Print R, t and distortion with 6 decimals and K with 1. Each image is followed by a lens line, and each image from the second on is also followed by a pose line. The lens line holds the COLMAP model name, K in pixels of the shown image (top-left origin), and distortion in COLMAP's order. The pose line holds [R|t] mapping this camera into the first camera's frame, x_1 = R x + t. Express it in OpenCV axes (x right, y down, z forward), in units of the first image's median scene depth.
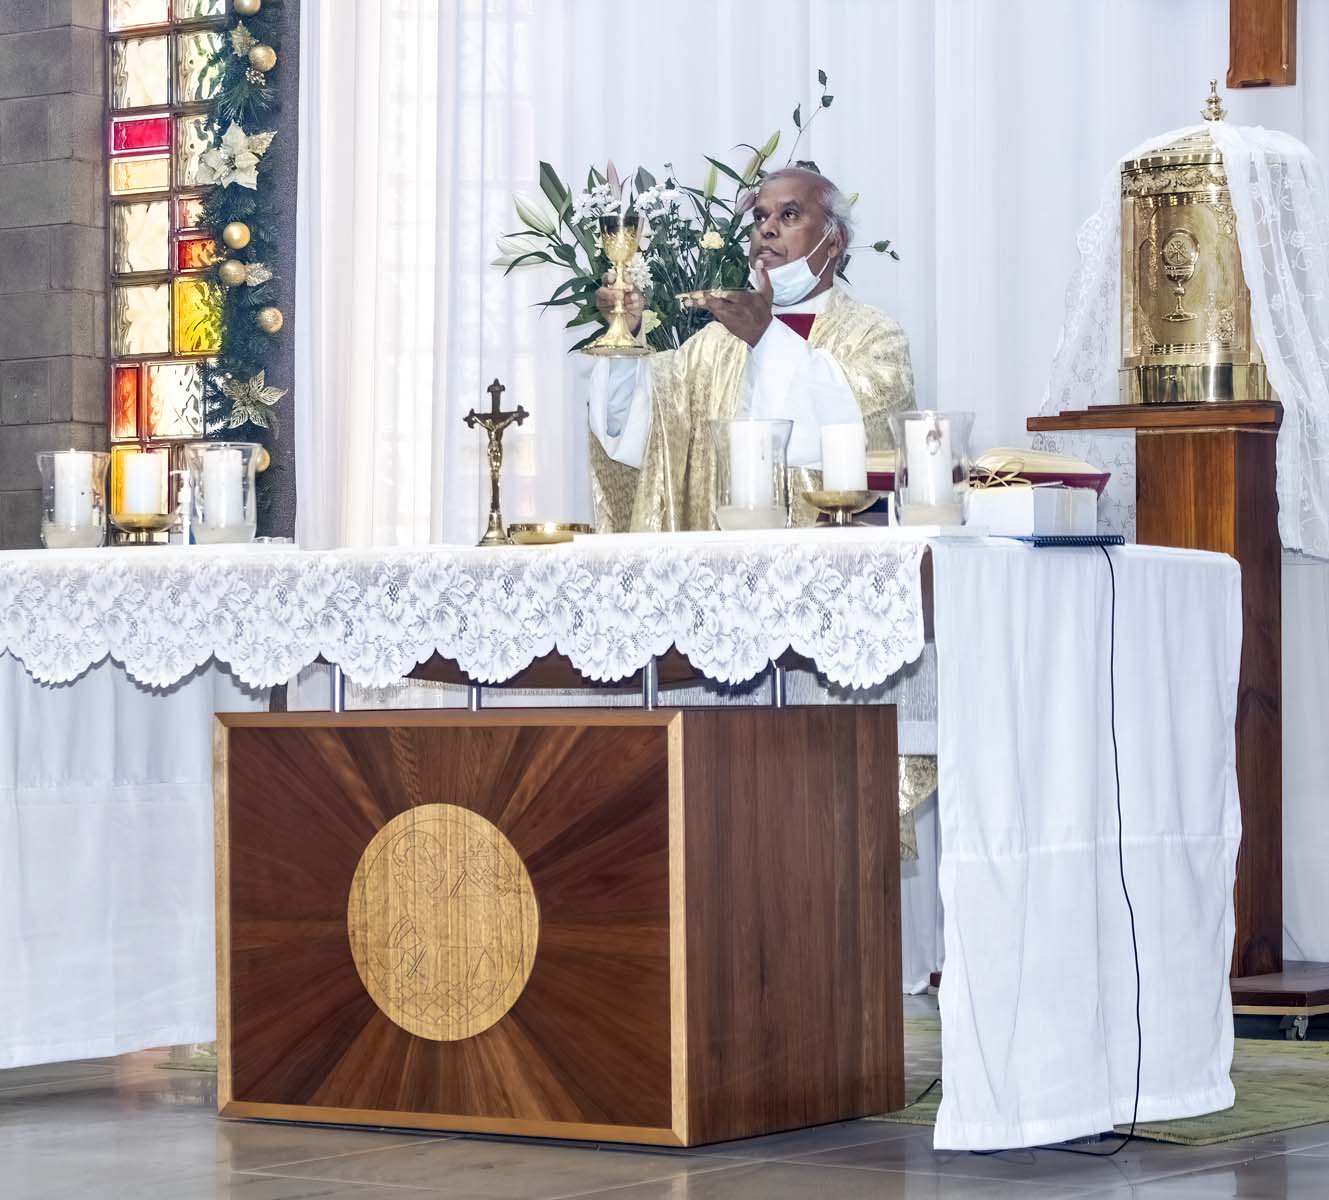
lens RADIAL K [[4726.3, 0, 664.5], [0, 4726.3, 600.0], [0, 0, 1]] dist [-0.055592, 3.328808]
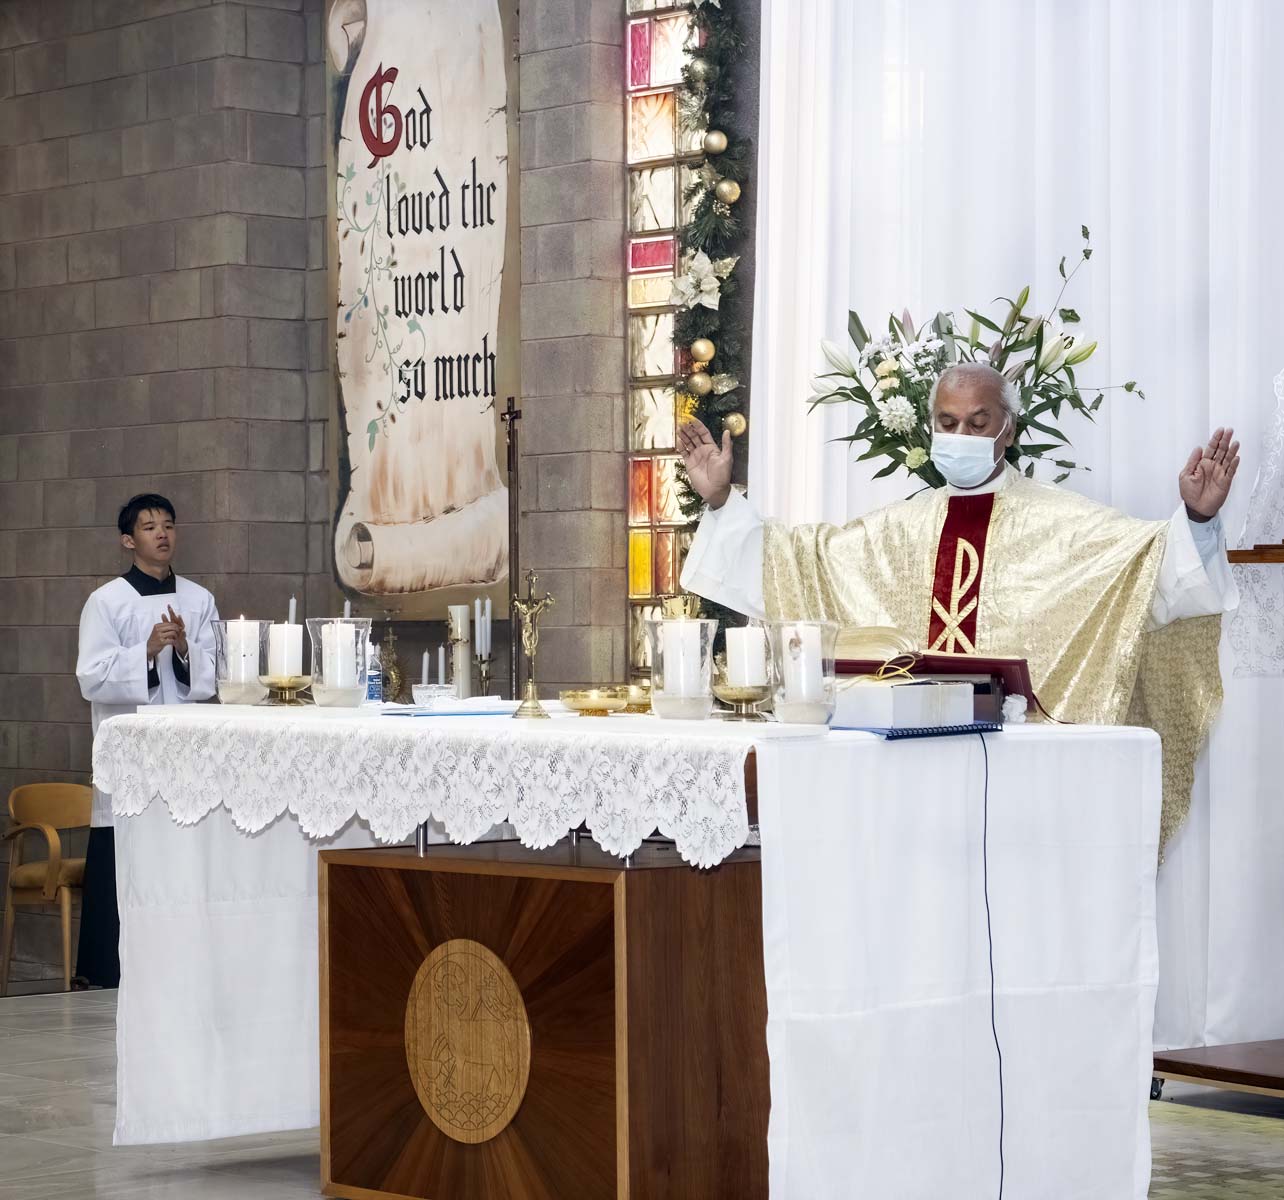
lens RADIAL K [[4431.6, 0, 642.0], [0, 4431.6, 600.0], [0, 0, 1]] dist [0.190187, 1.996666]
pose [[0.961652, 0.001205, -0.274269, 0.291322], [0.004871, 0.999758, 0.021471, -0.063056], [0.274228, -0.021984, 0.961413, -0.038599]]
